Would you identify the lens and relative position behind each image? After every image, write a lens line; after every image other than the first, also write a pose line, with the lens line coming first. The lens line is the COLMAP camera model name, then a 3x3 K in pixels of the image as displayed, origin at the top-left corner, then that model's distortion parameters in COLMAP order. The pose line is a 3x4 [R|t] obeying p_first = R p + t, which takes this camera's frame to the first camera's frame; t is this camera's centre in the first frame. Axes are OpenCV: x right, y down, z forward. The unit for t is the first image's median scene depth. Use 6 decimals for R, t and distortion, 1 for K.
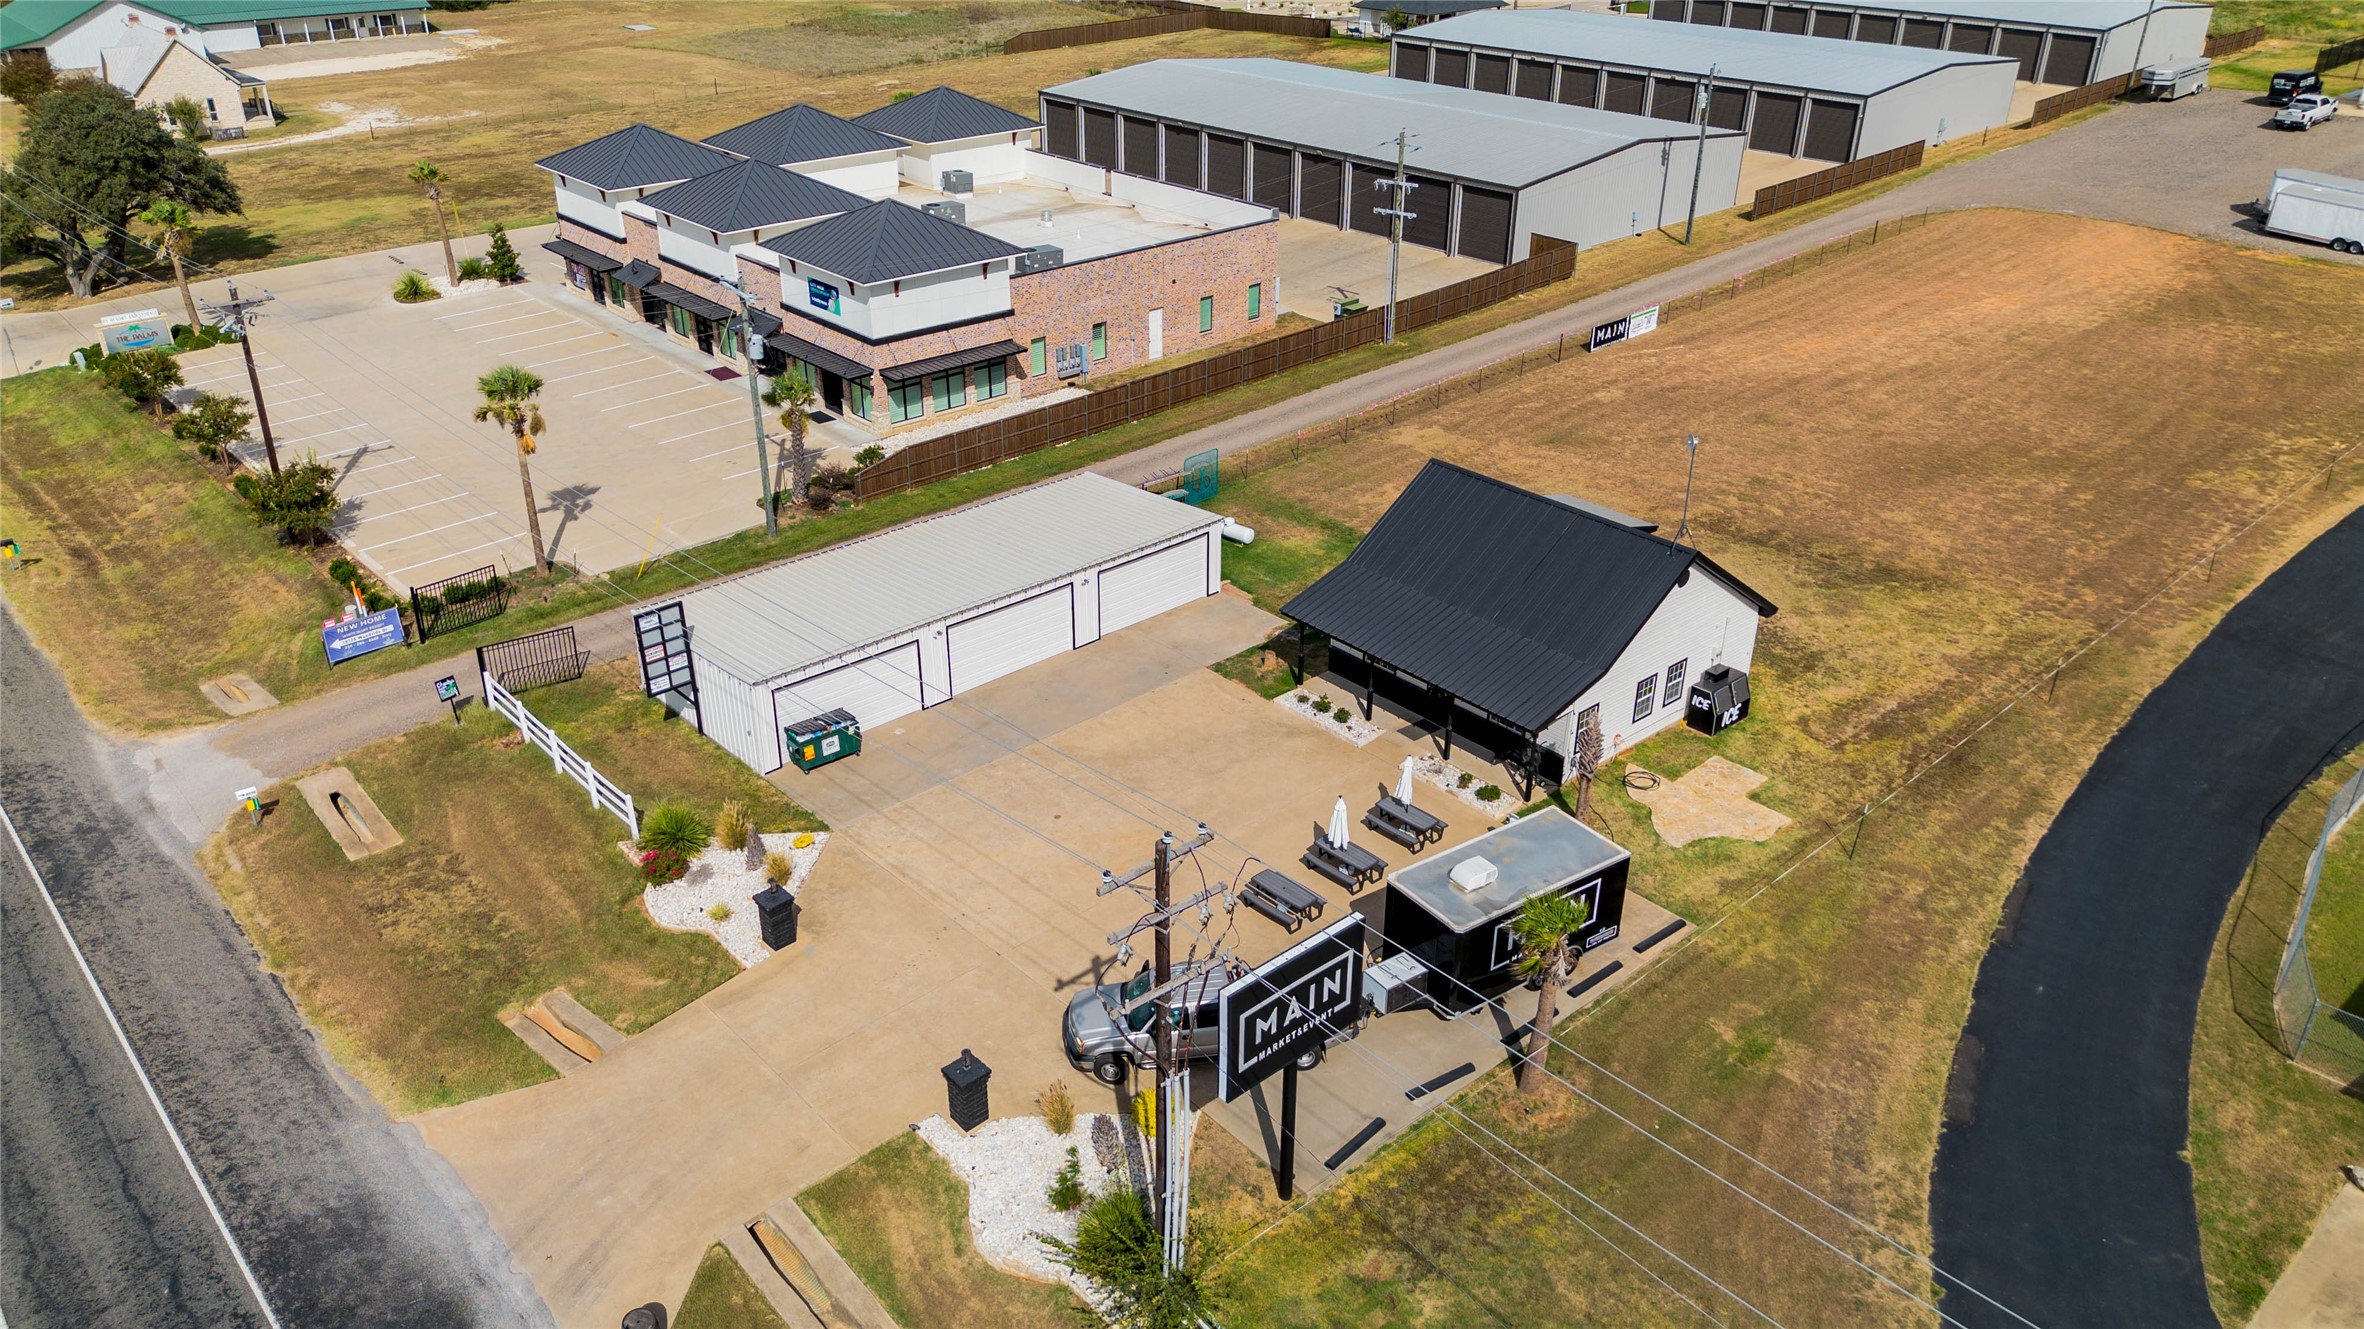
lens RADIAL K [[1678.5, 0, 1172.8], [0, 1678.5, 664.4], [0, 0, 1]] dist [0.078096, -0.092972]
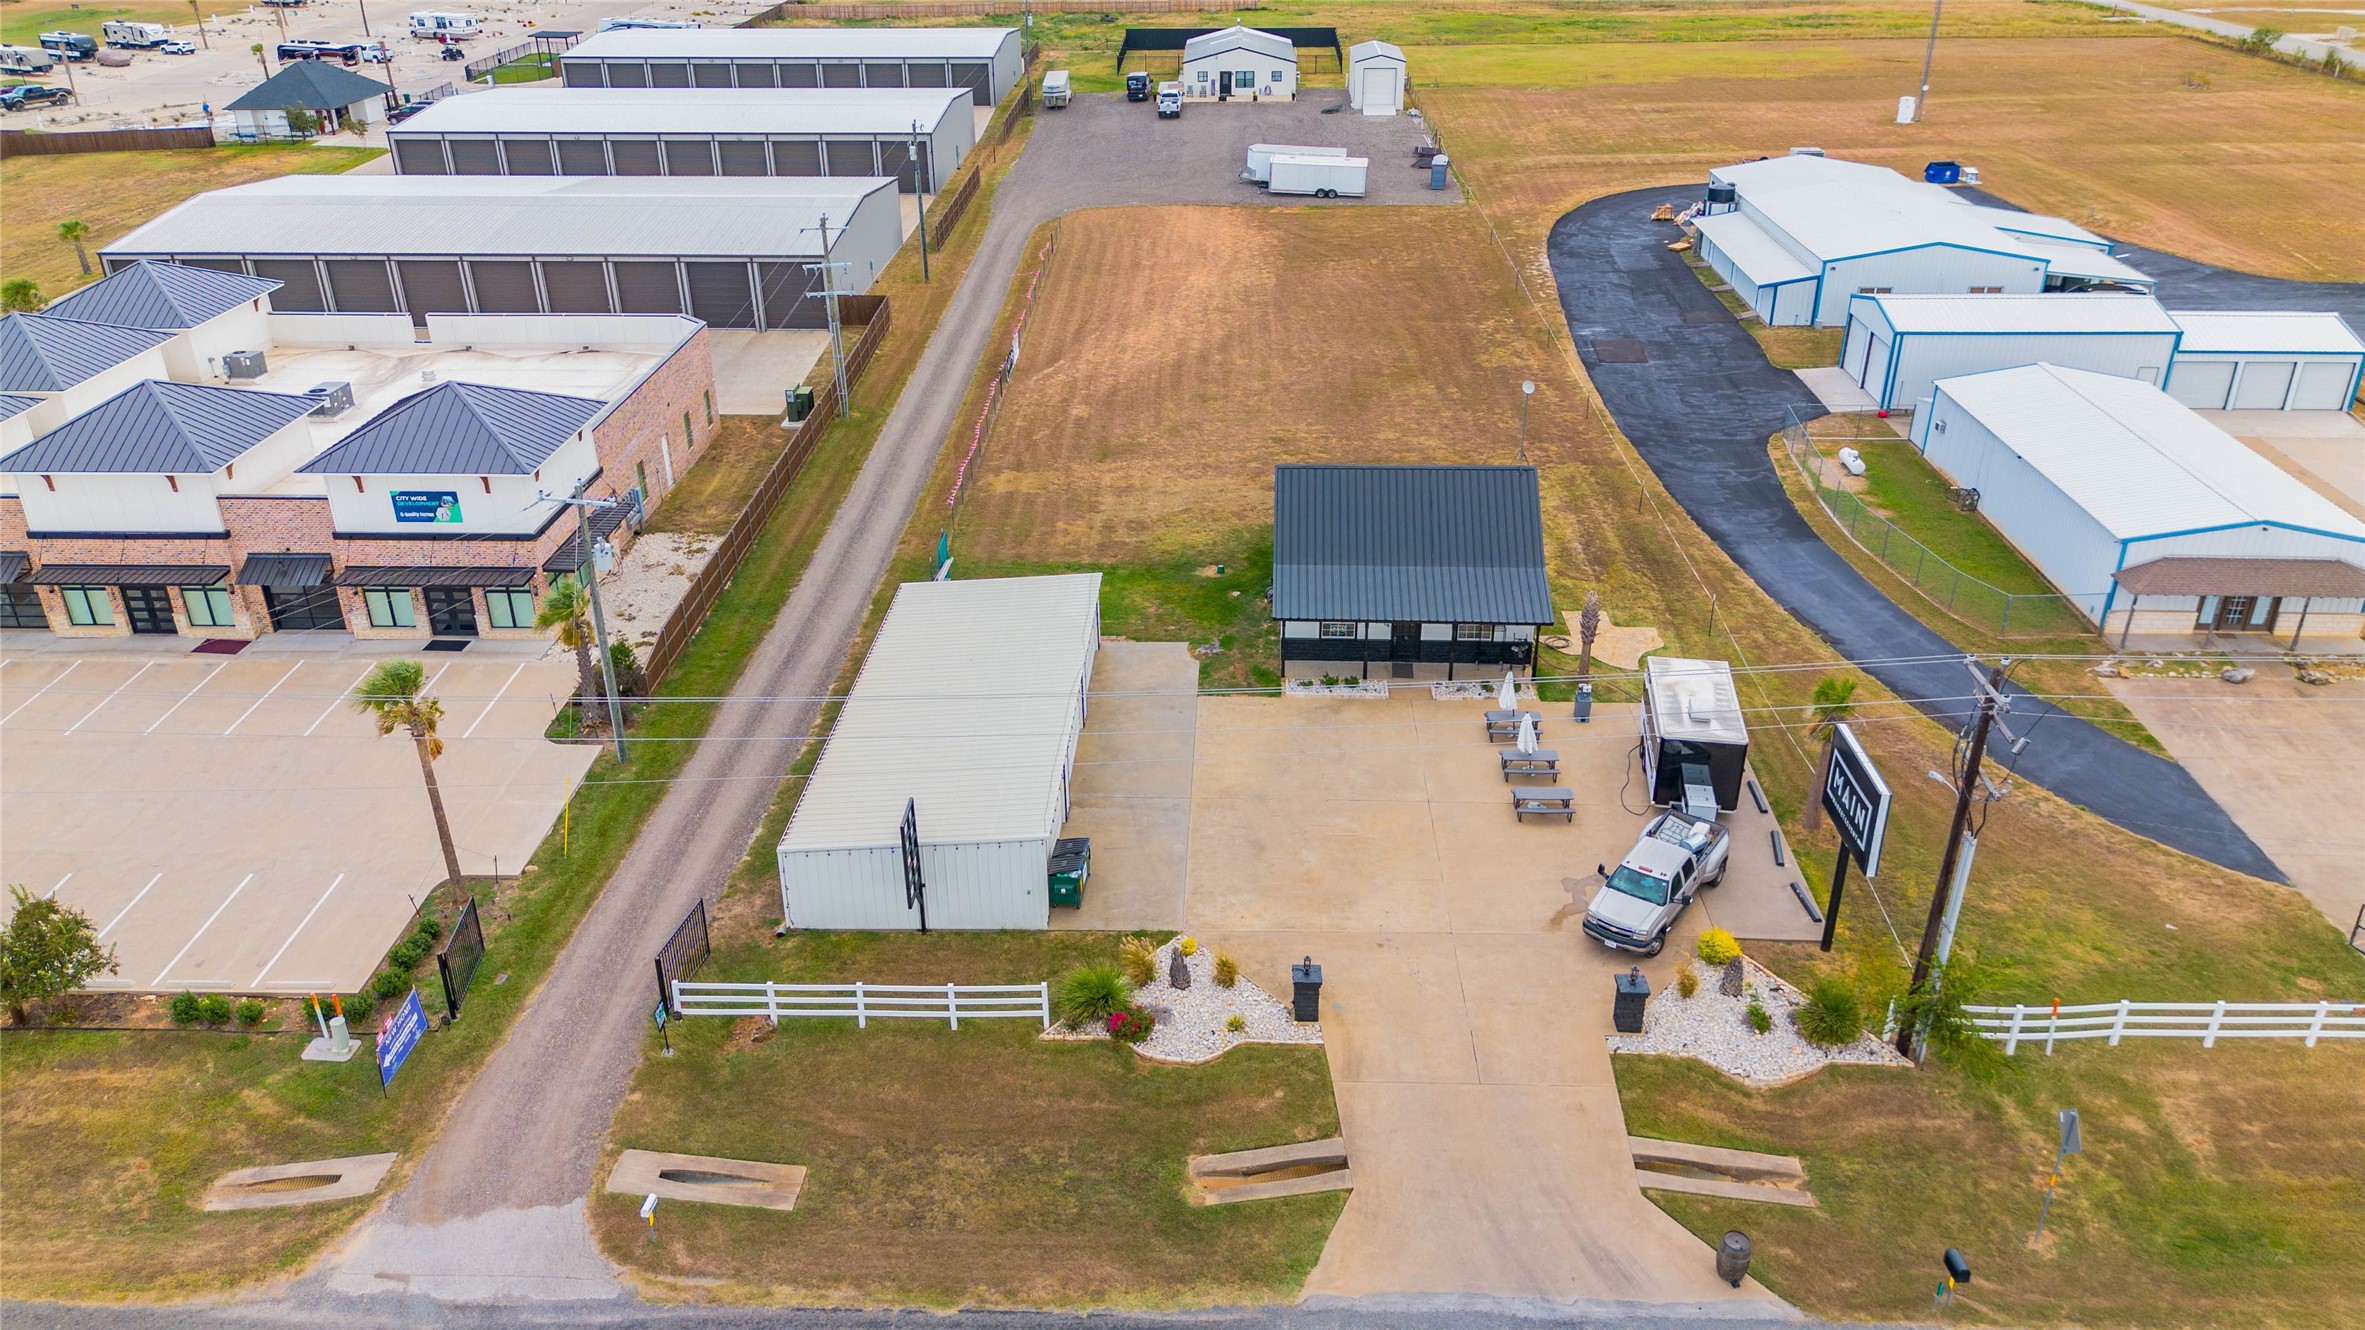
lens RADIAL K [[1679.3, 0, 1173.3], [0, 1679.3, 664.9], [0, 0, 1]] dist [0.078096, -0.092972]
pose [[0.696754, -0.330908, 0.636423, -0.634844], [0.345159, 0.932432, 0.106939, -0.130181], [-0.628808, 0.145157, 0.763891, 0.151615]]
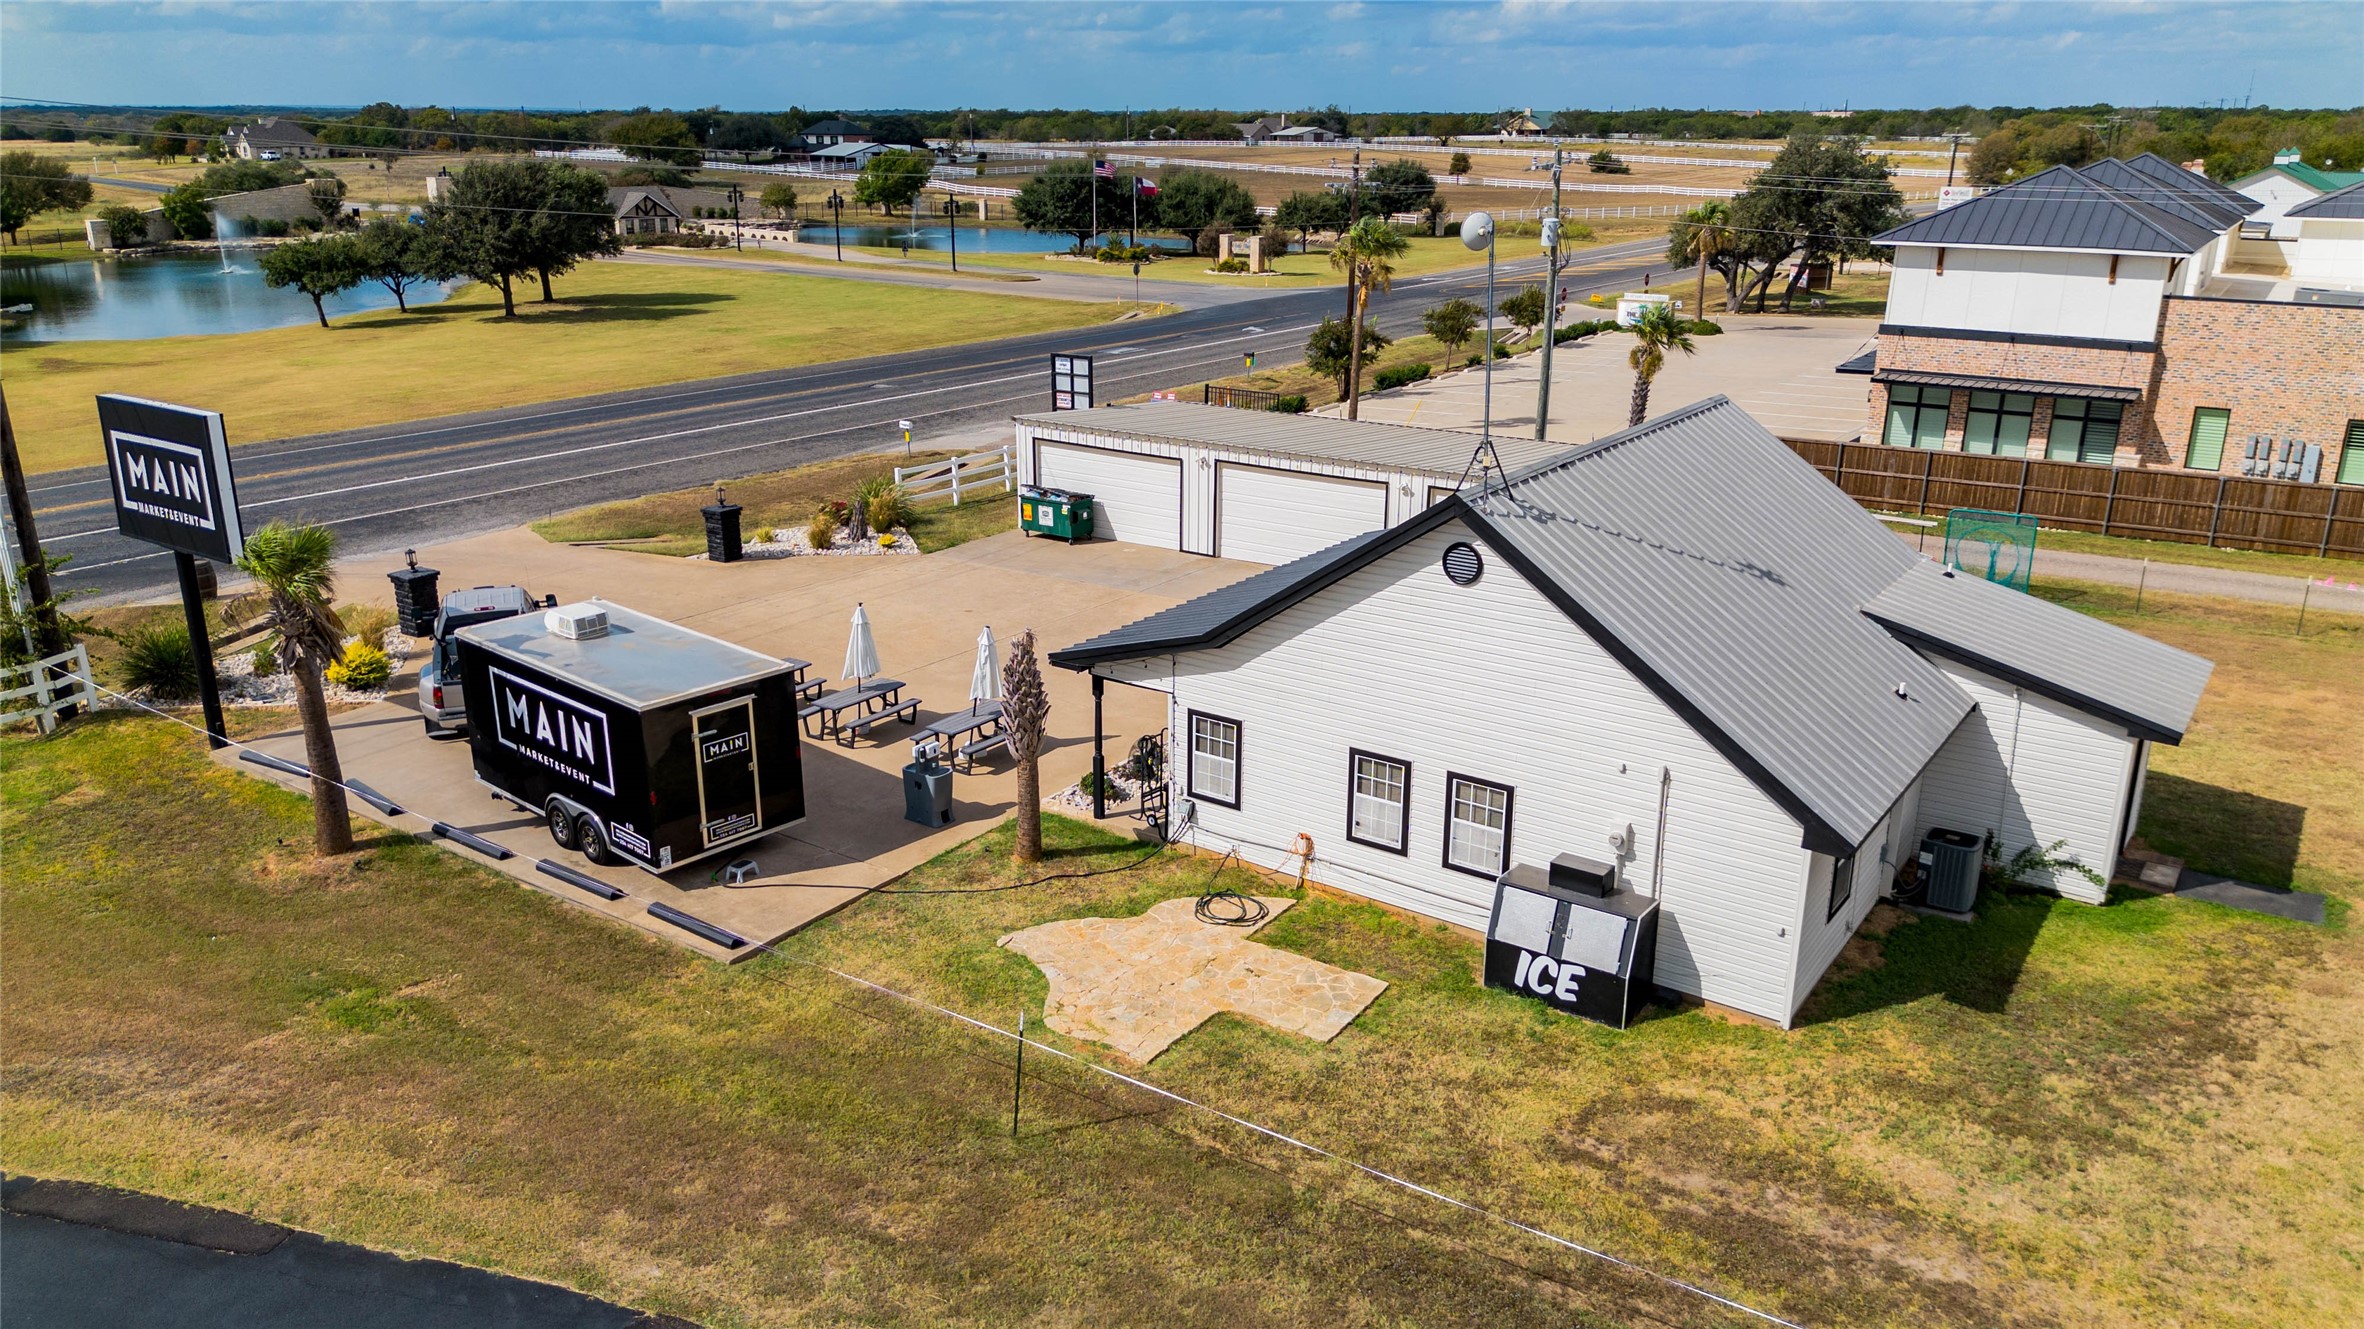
lens RADIAL K [[1678.5, 0, 1172.8], [0, 1678.5, 664.4], [0, 0, 1]] dist [0.078096, -0.092972]
pose [[0.229623, 0.295637, -0.927293, 0.576124], [-0.454661, 0.874988, 0.166374, -0.054629], [0.860556, 0.383400, 0.335332, 0.650299]]
